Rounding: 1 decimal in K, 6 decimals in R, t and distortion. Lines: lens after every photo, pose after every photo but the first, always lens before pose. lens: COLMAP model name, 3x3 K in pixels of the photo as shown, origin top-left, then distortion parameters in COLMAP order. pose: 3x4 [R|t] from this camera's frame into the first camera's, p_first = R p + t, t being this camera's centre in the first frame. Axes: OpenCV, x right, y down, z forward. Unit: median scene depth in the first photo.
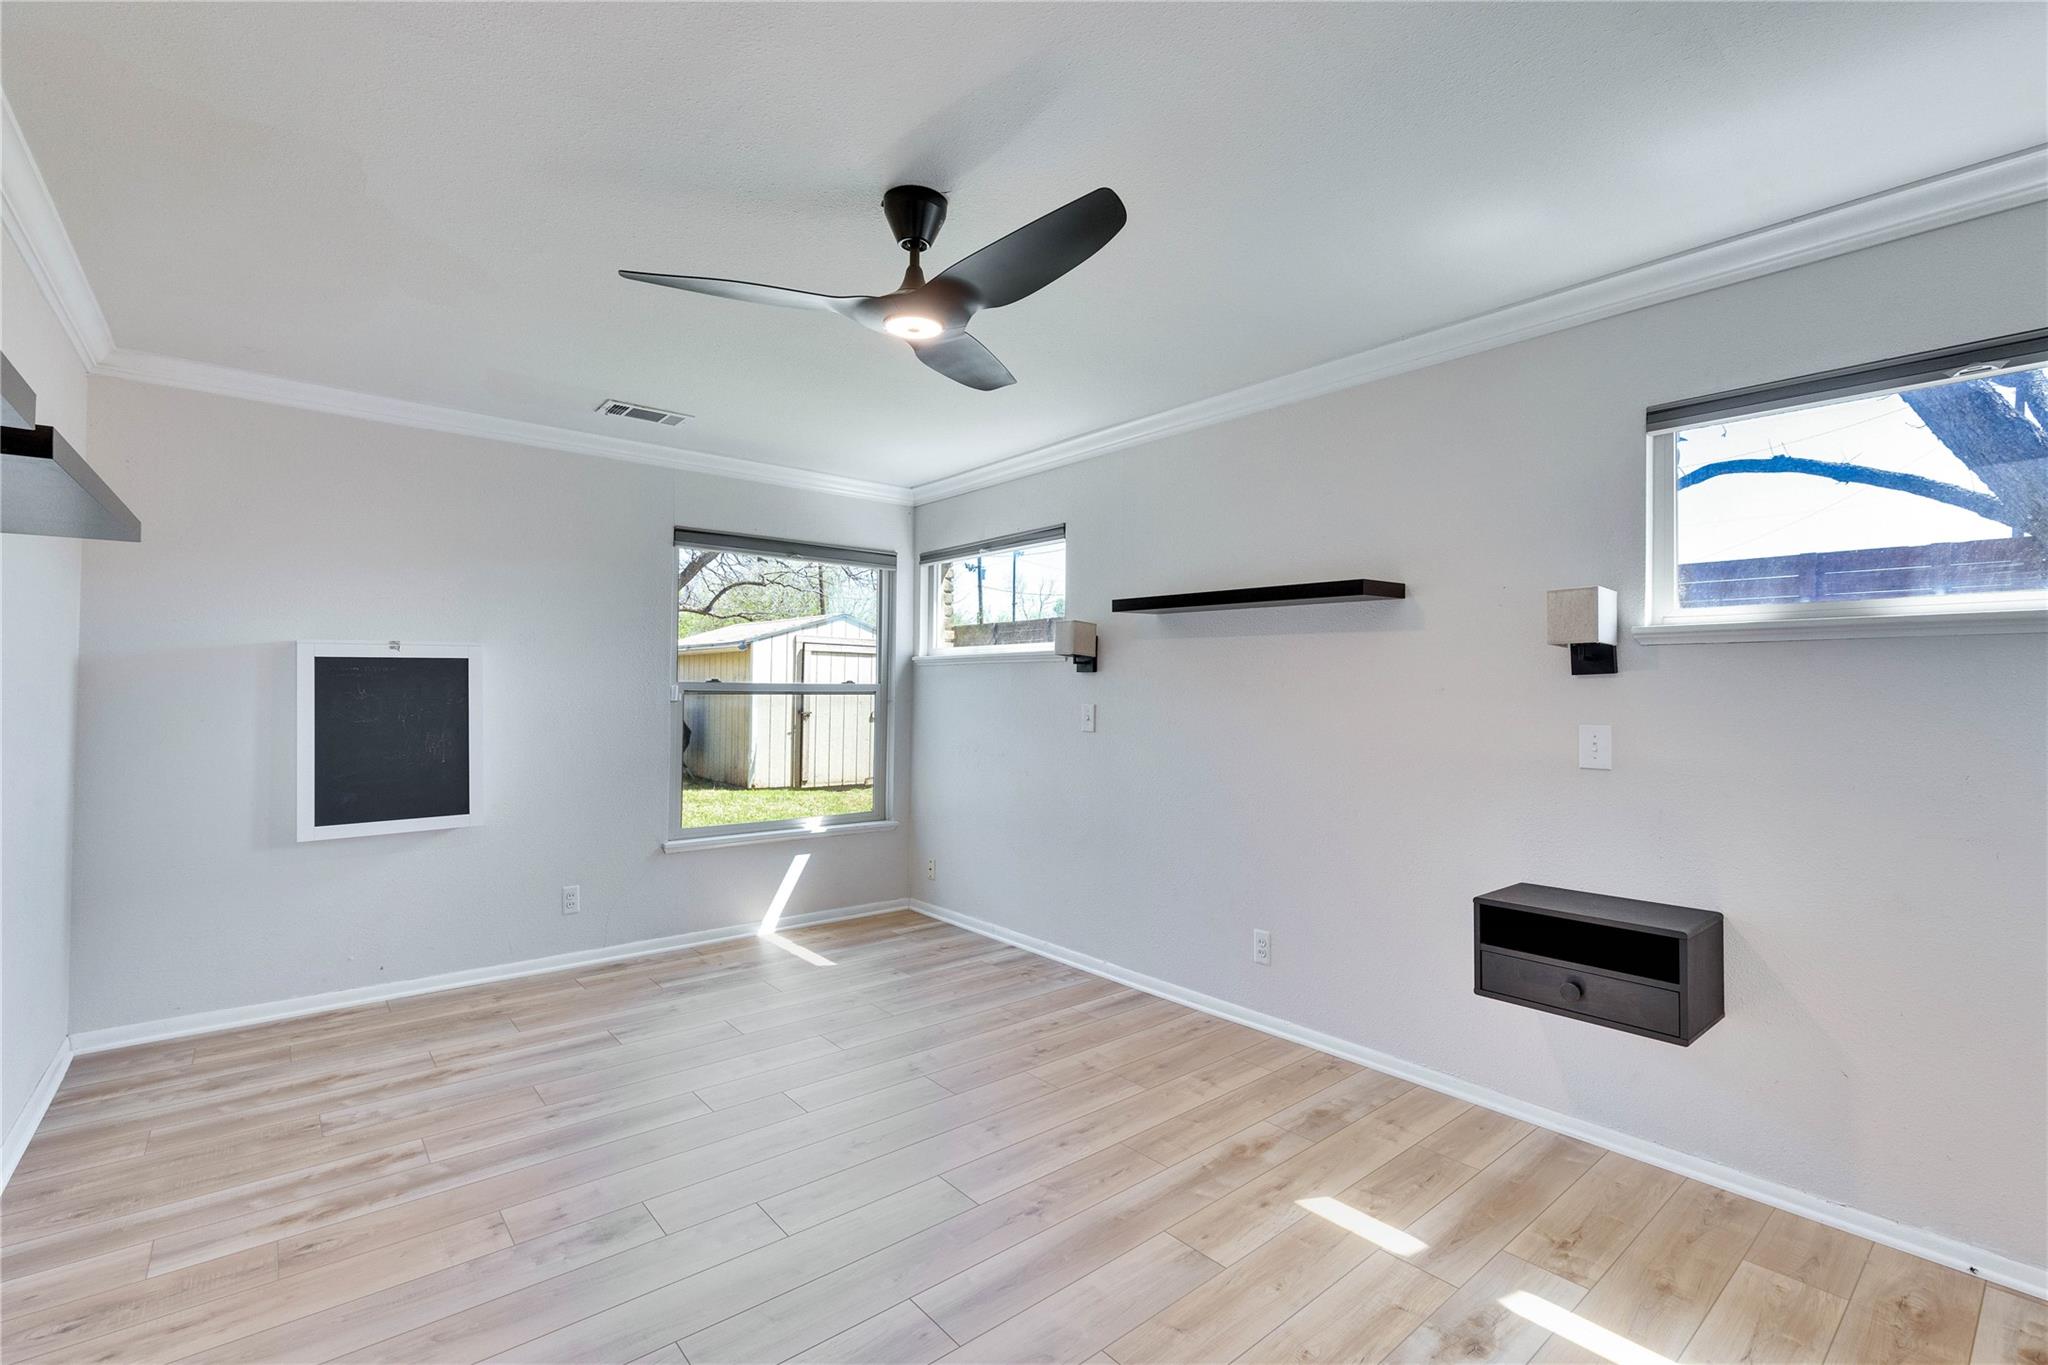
lens RADIAL K [[913.6, 0, 1032.5], [0, 913.6, 673.7], [0, 0, 1]] dist [0.000657, 0.000082]
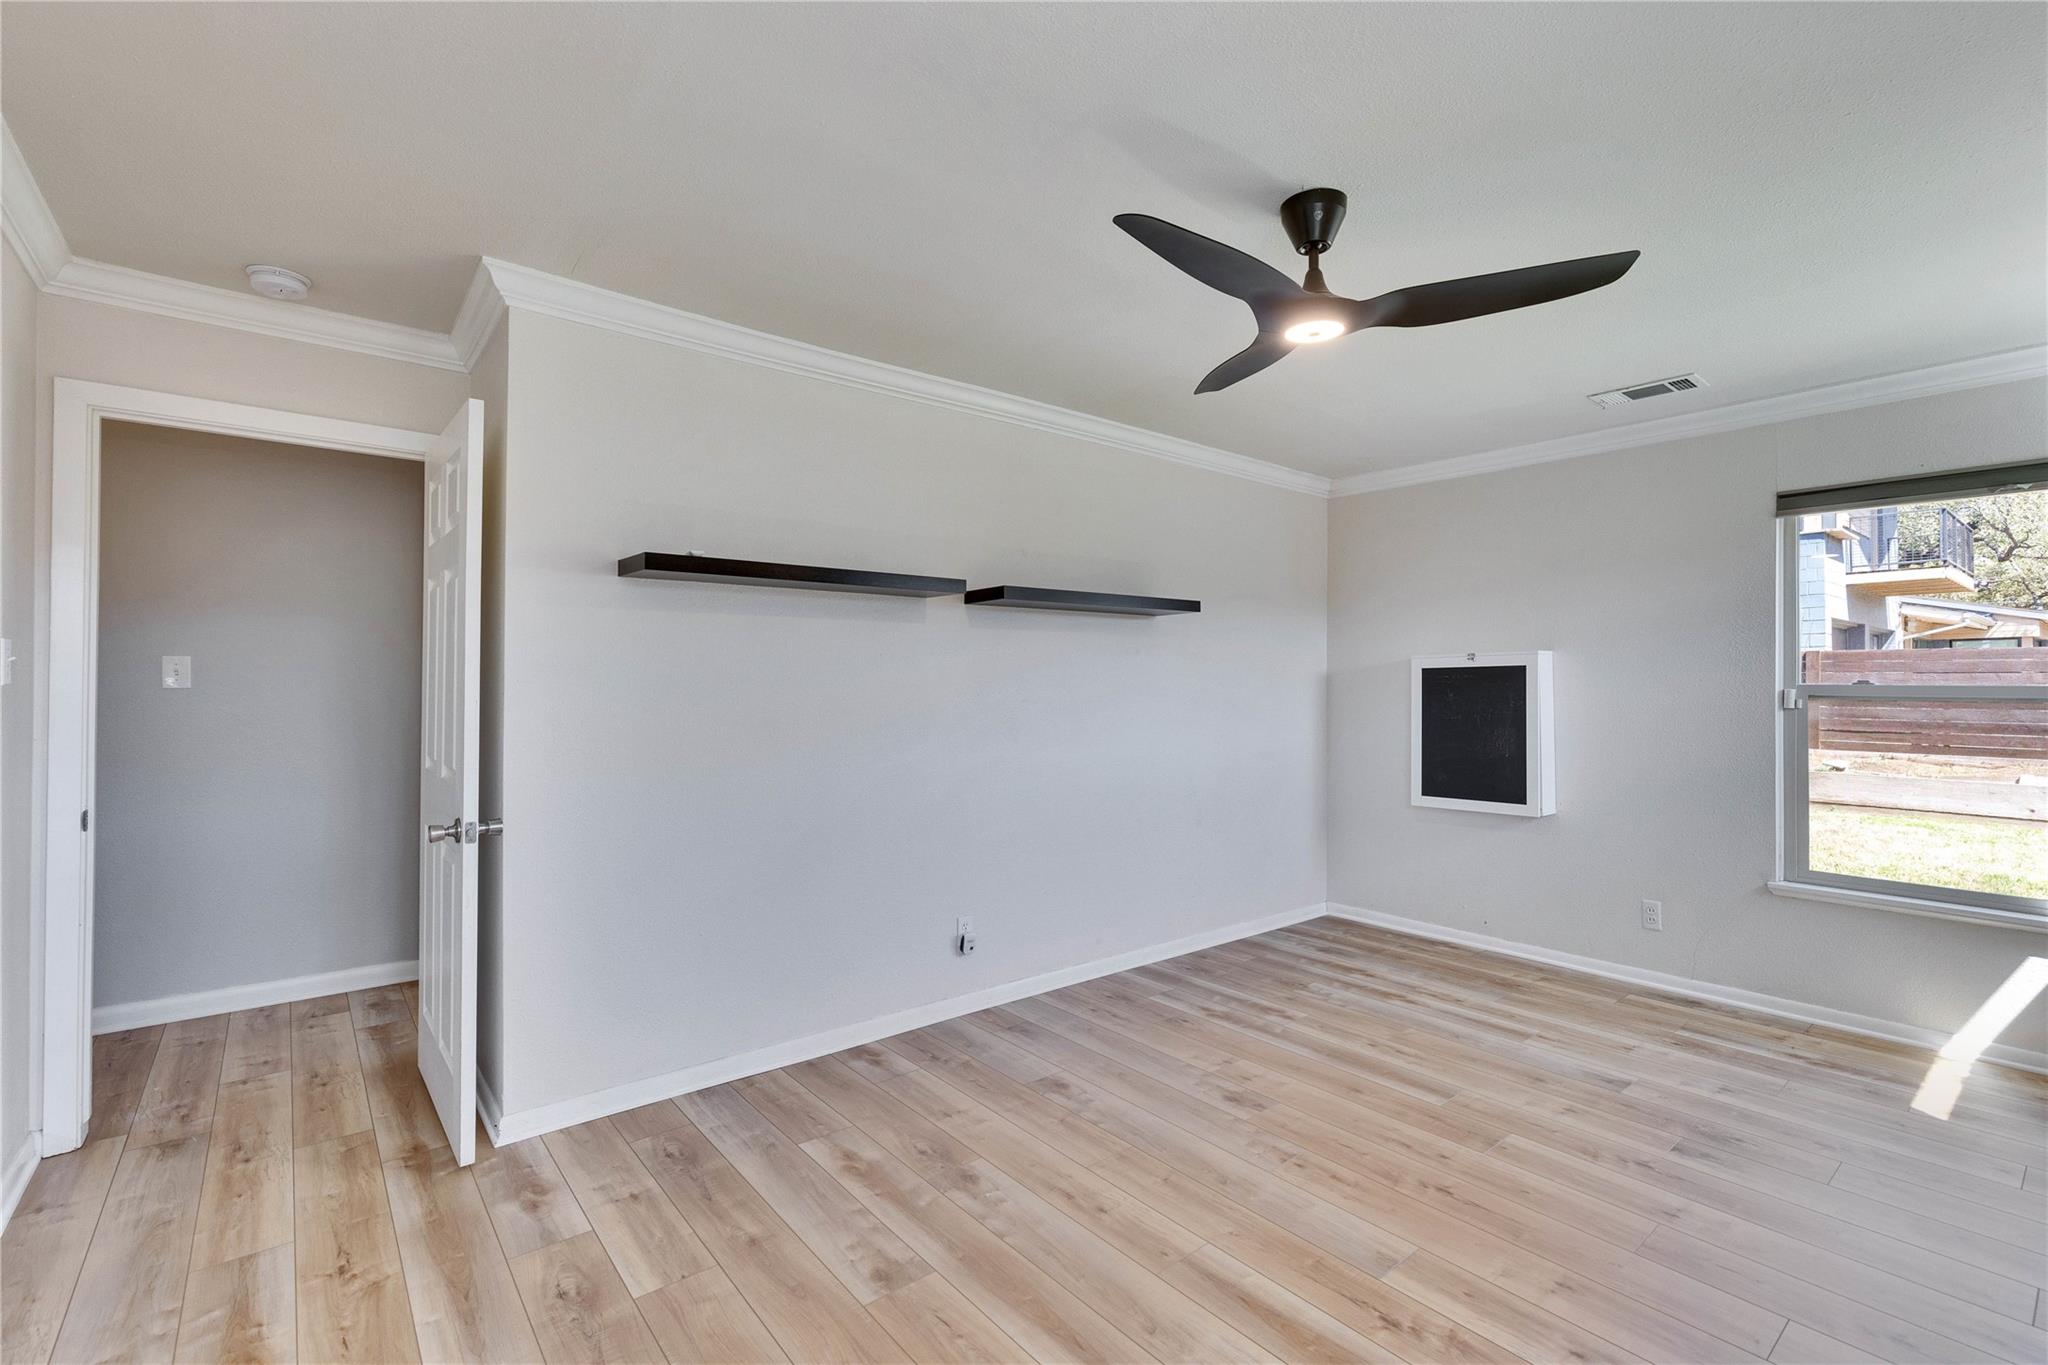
lens RADIAL K [[913.6, 0, 1032.5], [0, 913.6, 673.7], [0, 0, 1]] dist [0.000657, 0.000082]
pose [[-0.016436, -0.016646, -0.999726, 0.567999], [0.015920, 0.999730, -0.016908, 0.002820], [0.999738, -0.016194, -0.016166, 0.464120]]
